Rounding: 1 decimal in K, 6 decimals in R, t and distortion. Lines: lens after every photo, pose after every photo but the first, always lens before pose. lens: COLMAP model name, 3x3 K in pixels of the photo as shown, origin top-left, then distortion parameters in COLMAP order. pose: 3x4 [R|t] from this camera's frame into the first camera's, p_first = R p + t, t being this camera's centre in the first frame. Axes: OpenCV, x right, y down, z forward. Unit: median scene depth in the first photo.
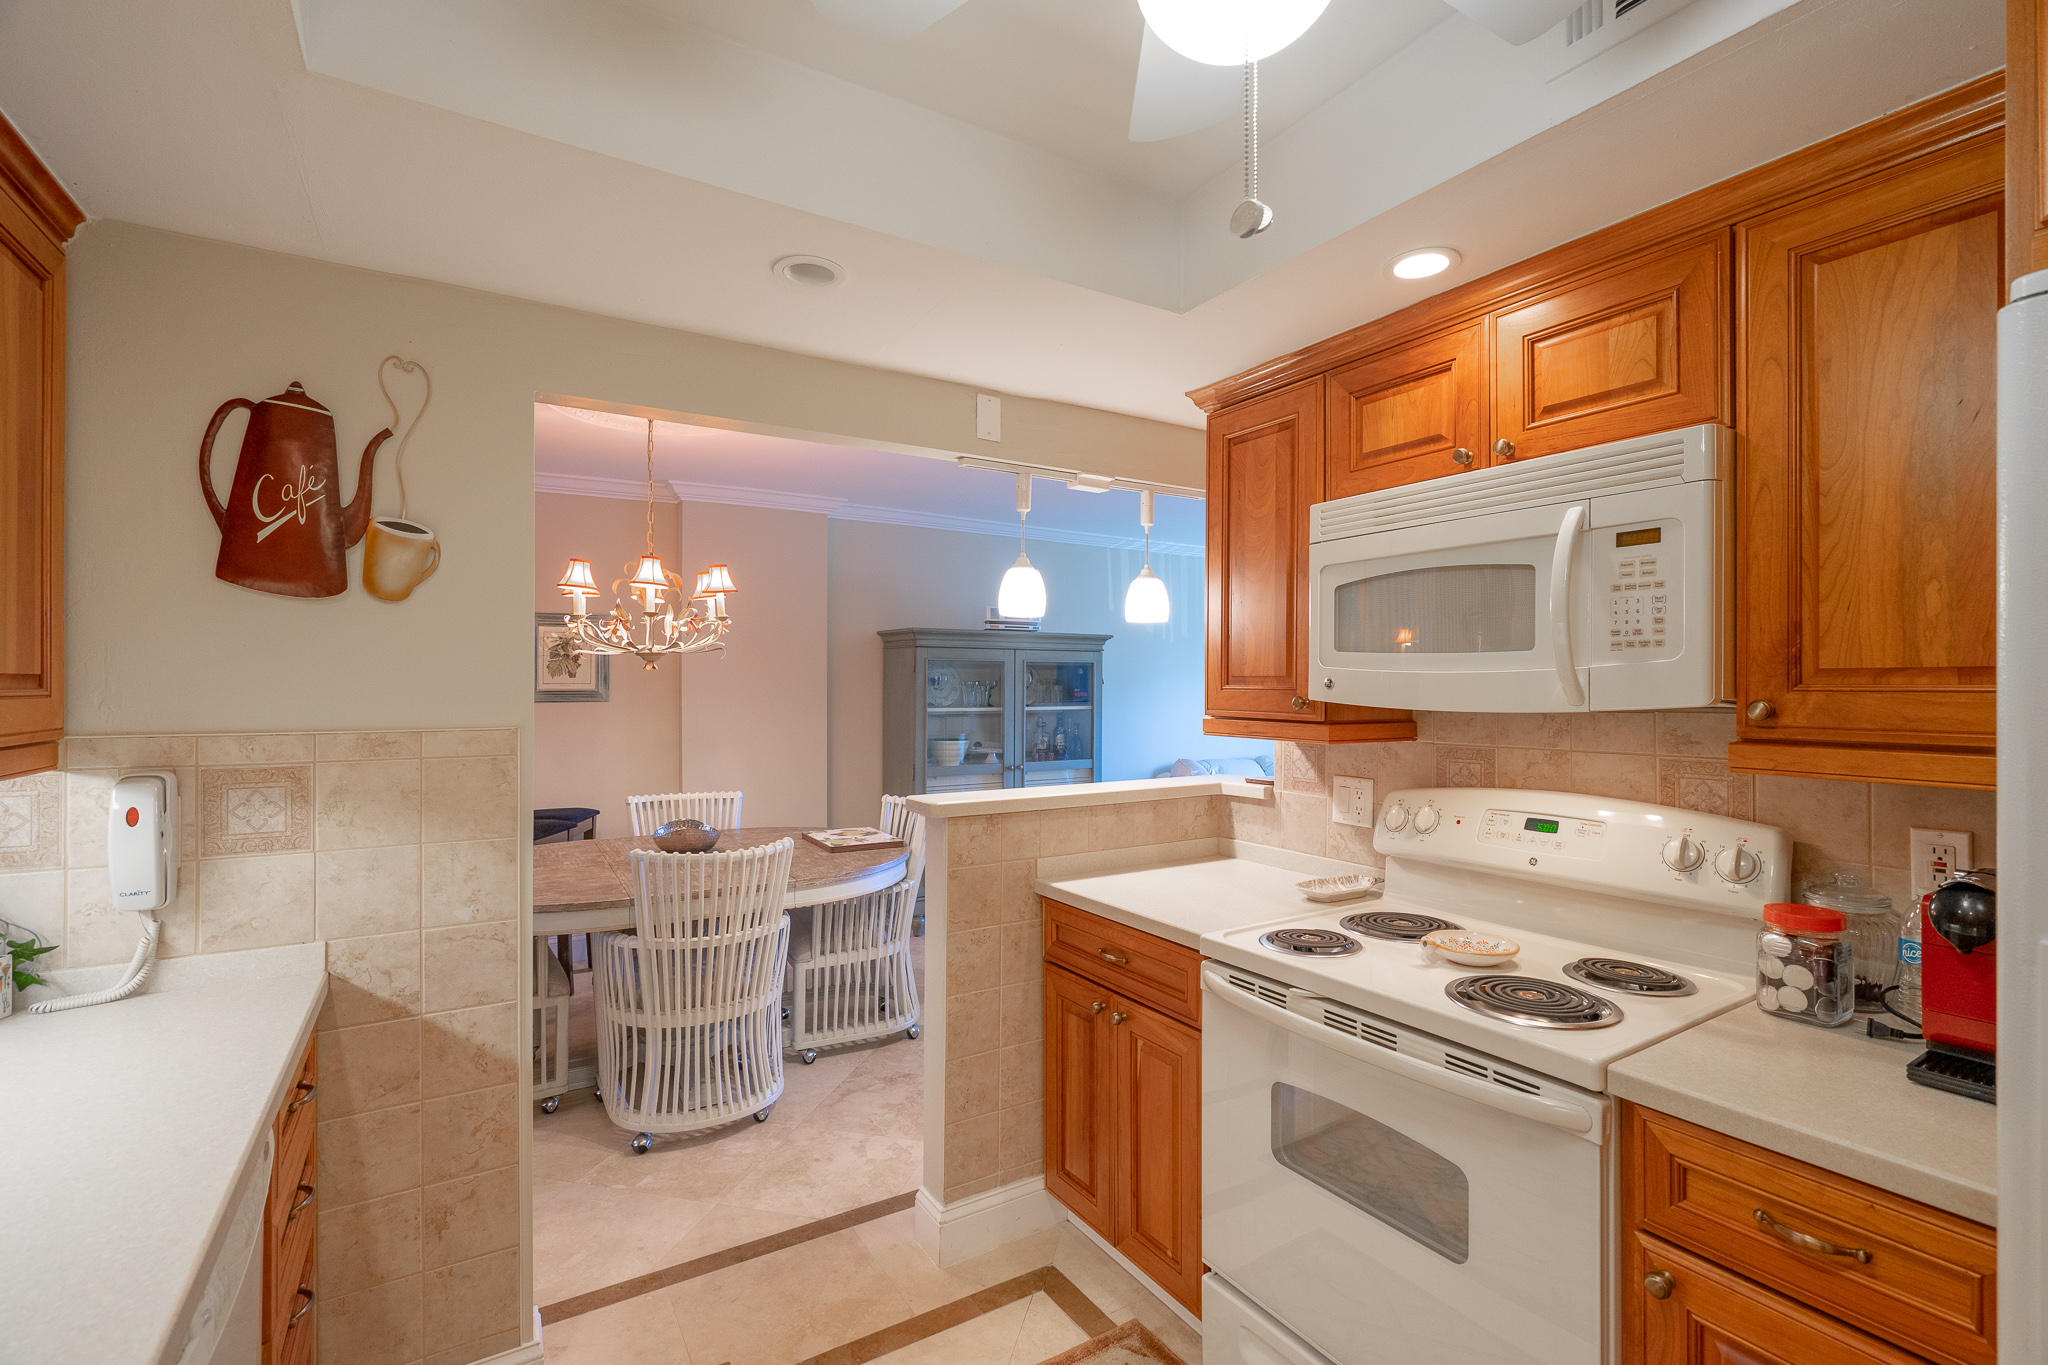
lens RADIAL K [[916.2, 0, 1013.1], [0, 916.2, 682.7], [0, 0, 1]] dist [-0.000847, -0.000393]
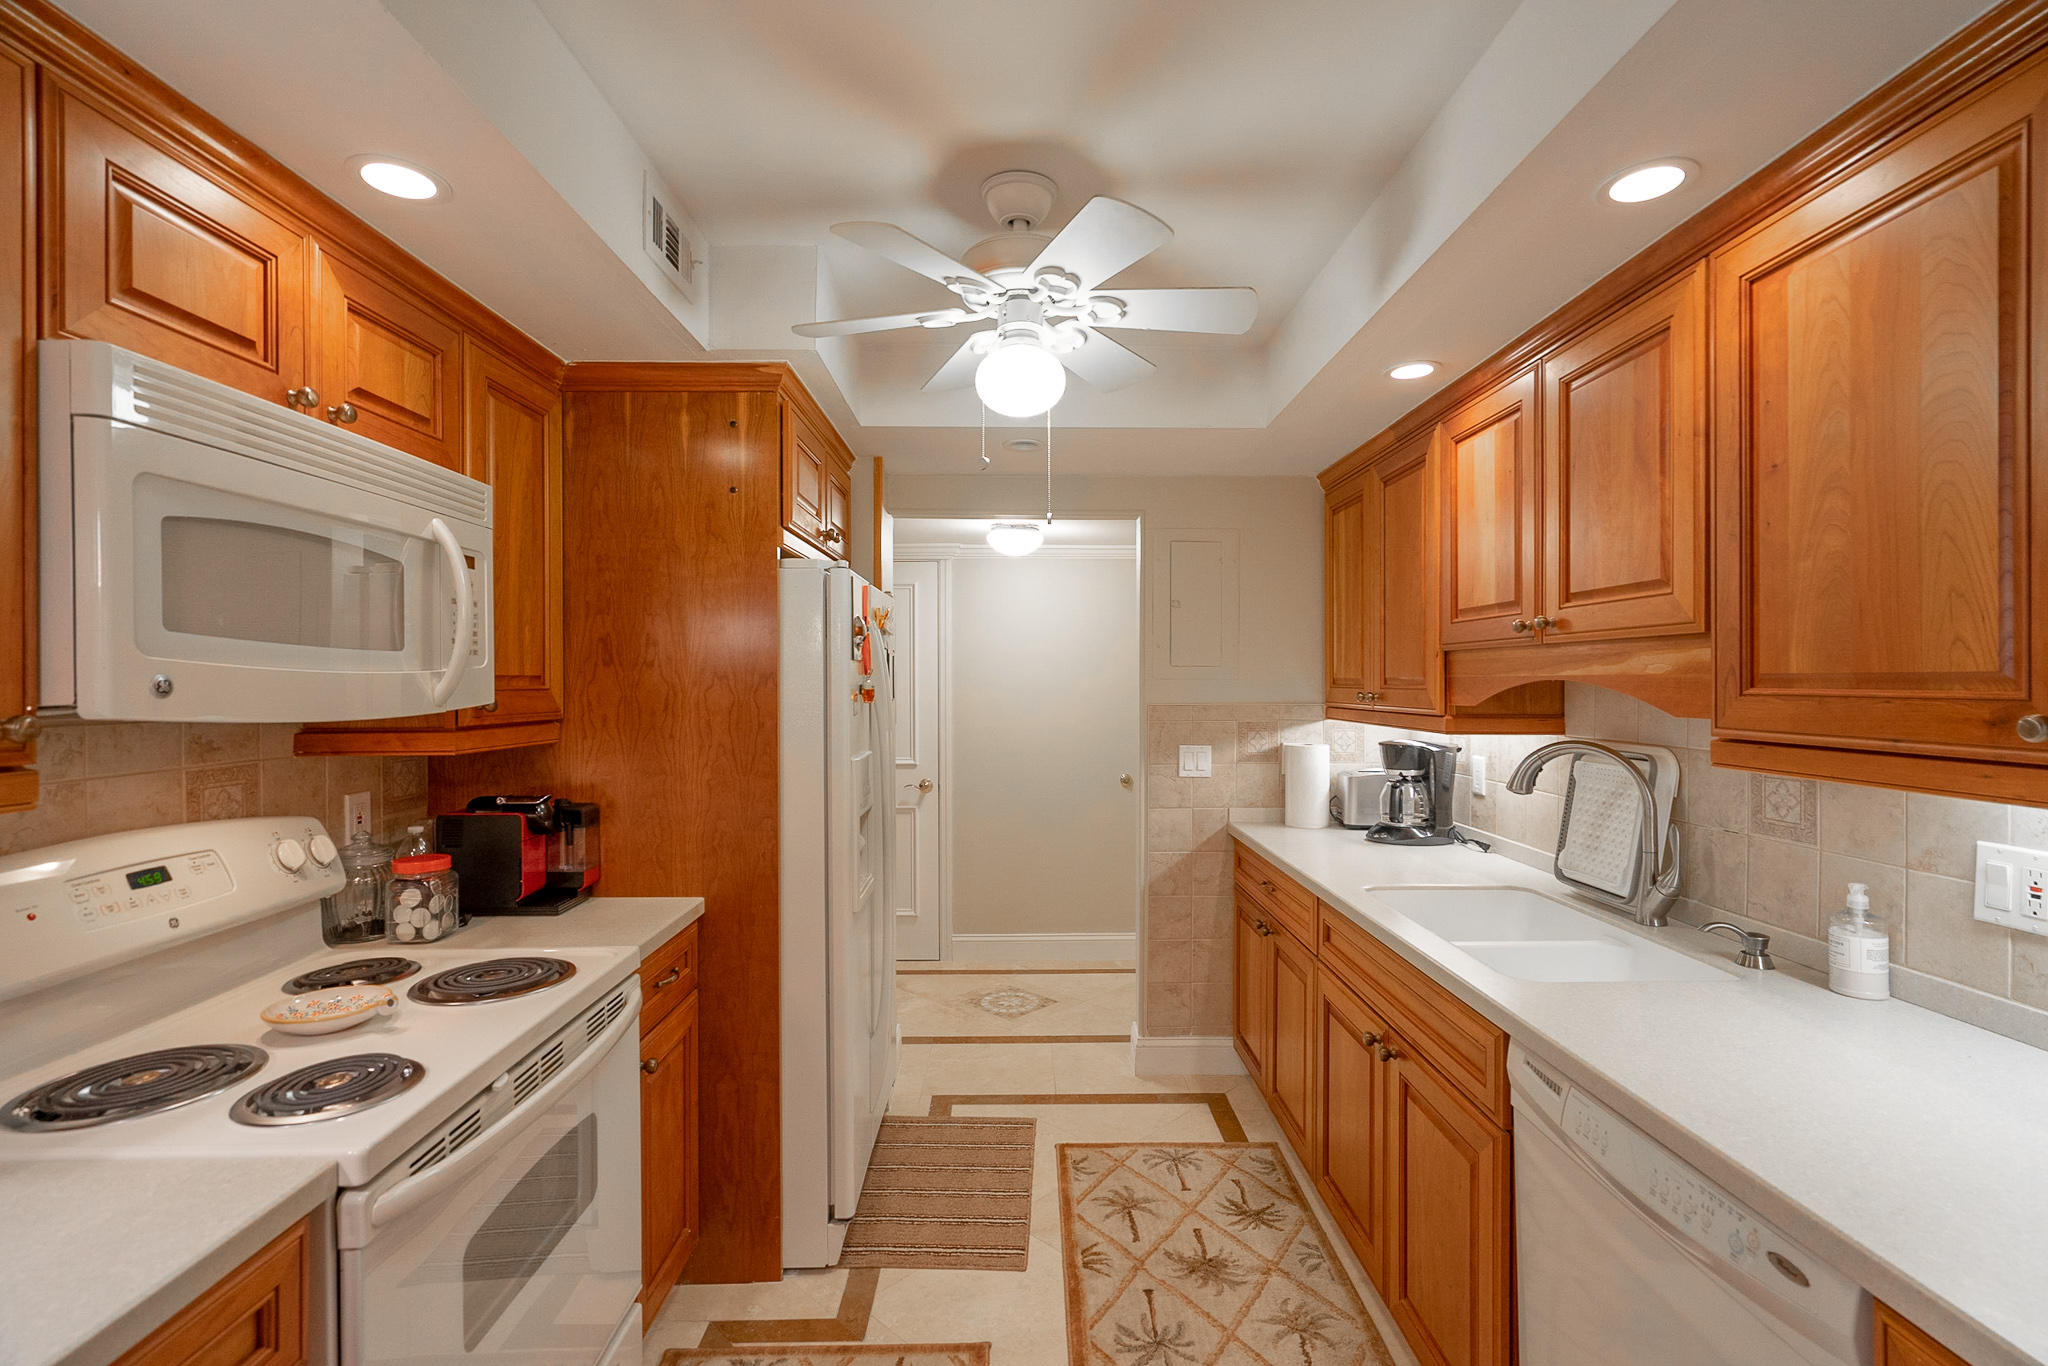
lens RADIAL K [[916.6, 0, 1029.0], [0, 916.6, 678.7], [0, 0, 1]] dist [-0.004242, 0.000567]
pose [[-0.862053, 0.003965, 0.506802, -0.411122], [0.001686, 0.999986, -0.004957, -0.000423], [-0.506815, -0.003419, -0.862048, 1.266149]]
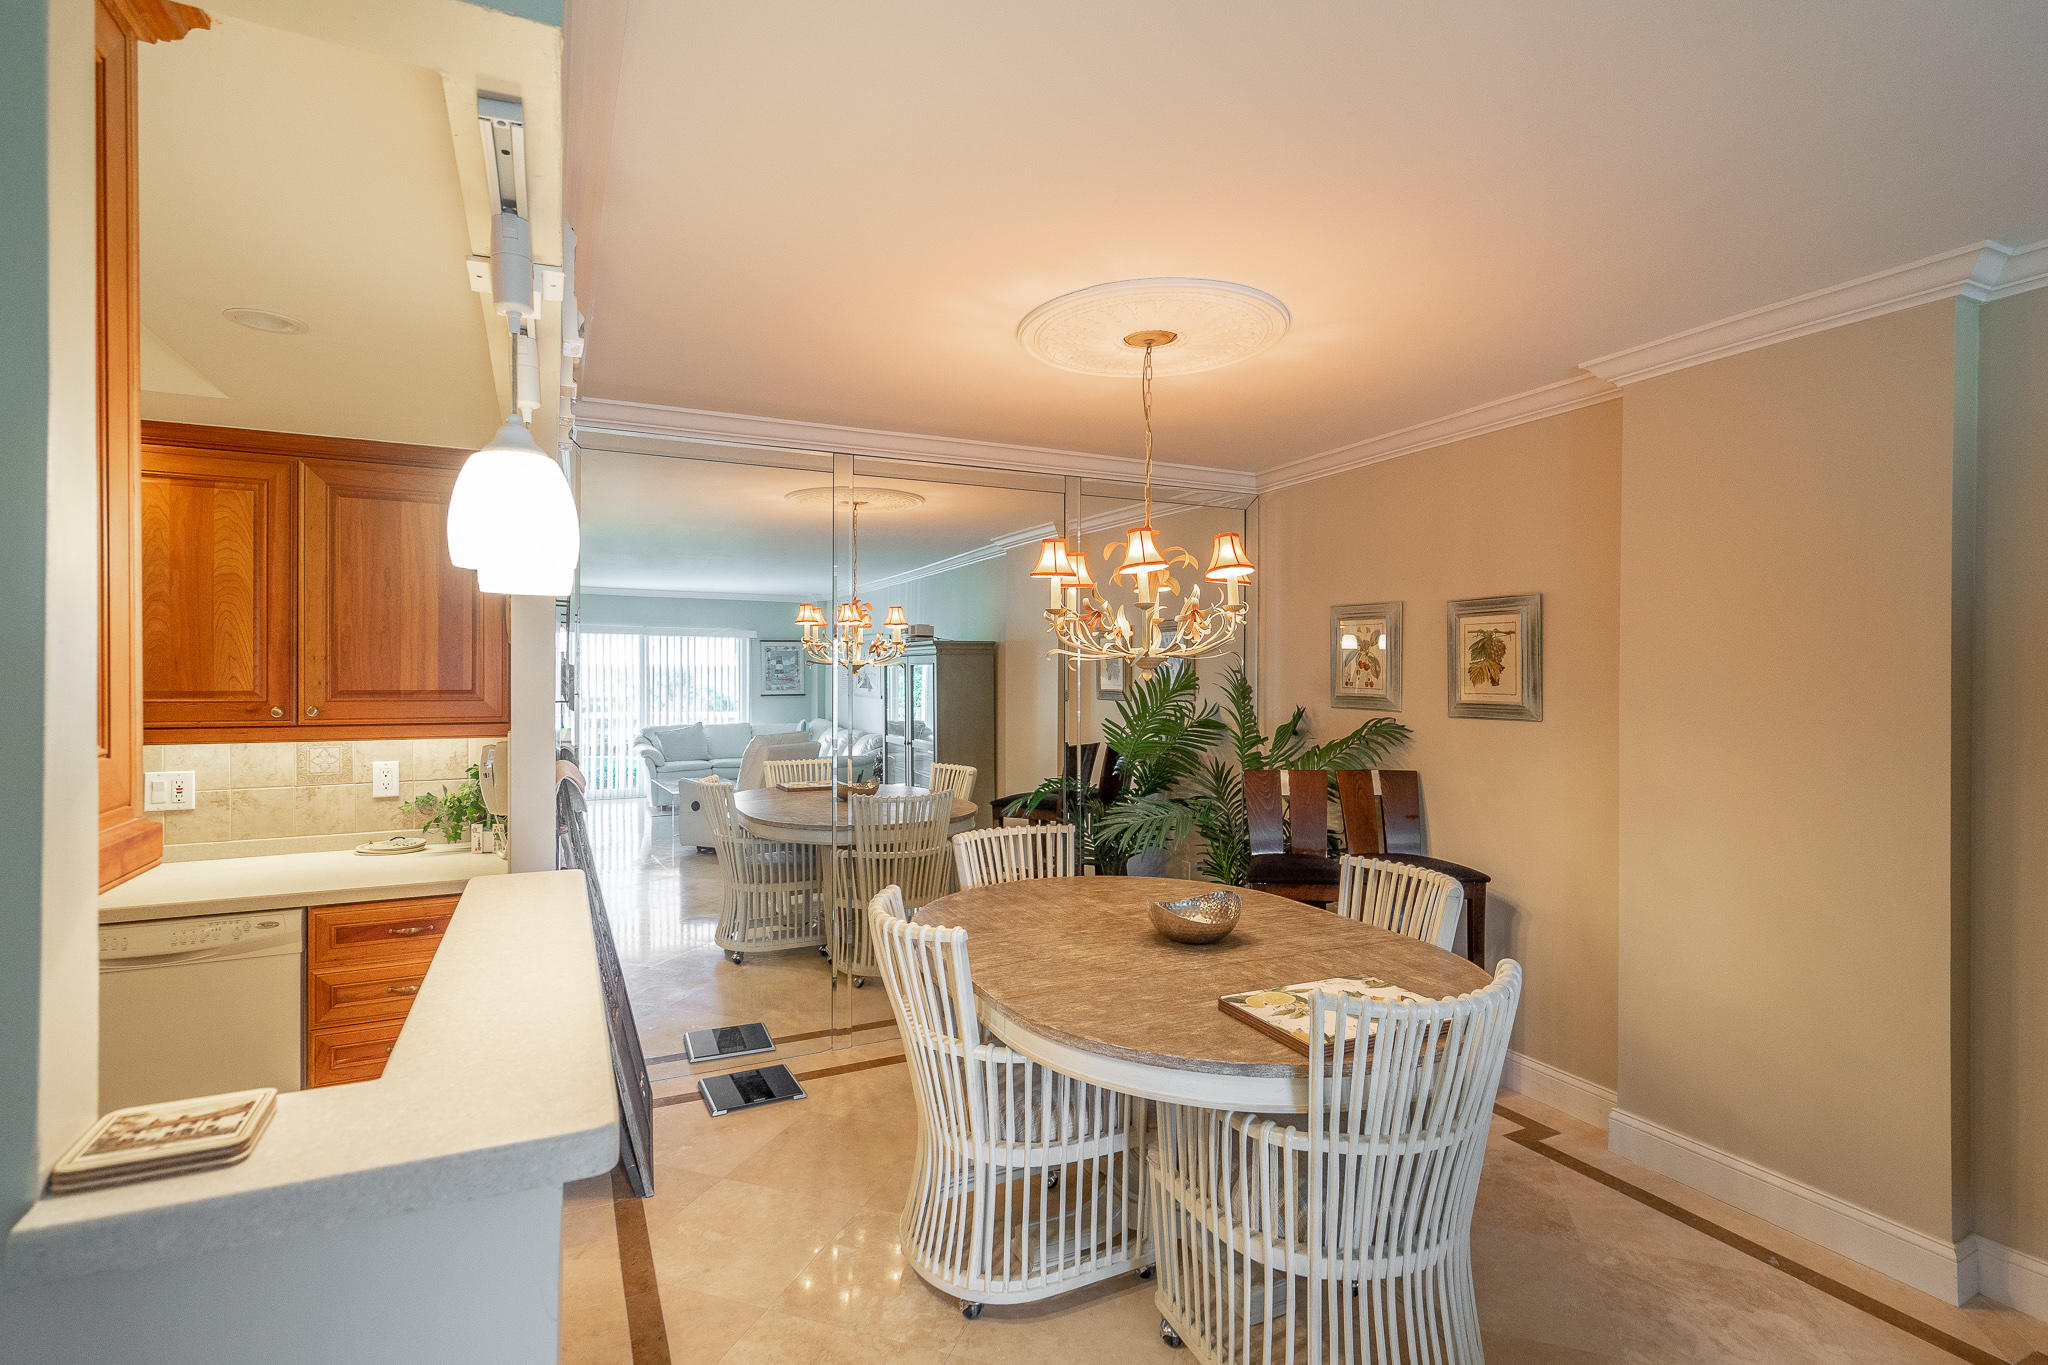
lens RADIAL K [[980.0, 0, 1055.0], [0, 980.0, 682.0], [0, 0, 1]] dist [-0.000462, -0.000077]
pose [[-0.064705, 0.008870, -0.997865, 0.782693], [-0.002747, 0.999955, 0.009067, -0.036993], [0.997901, 0.003328, -0.064678, 1.815930]]
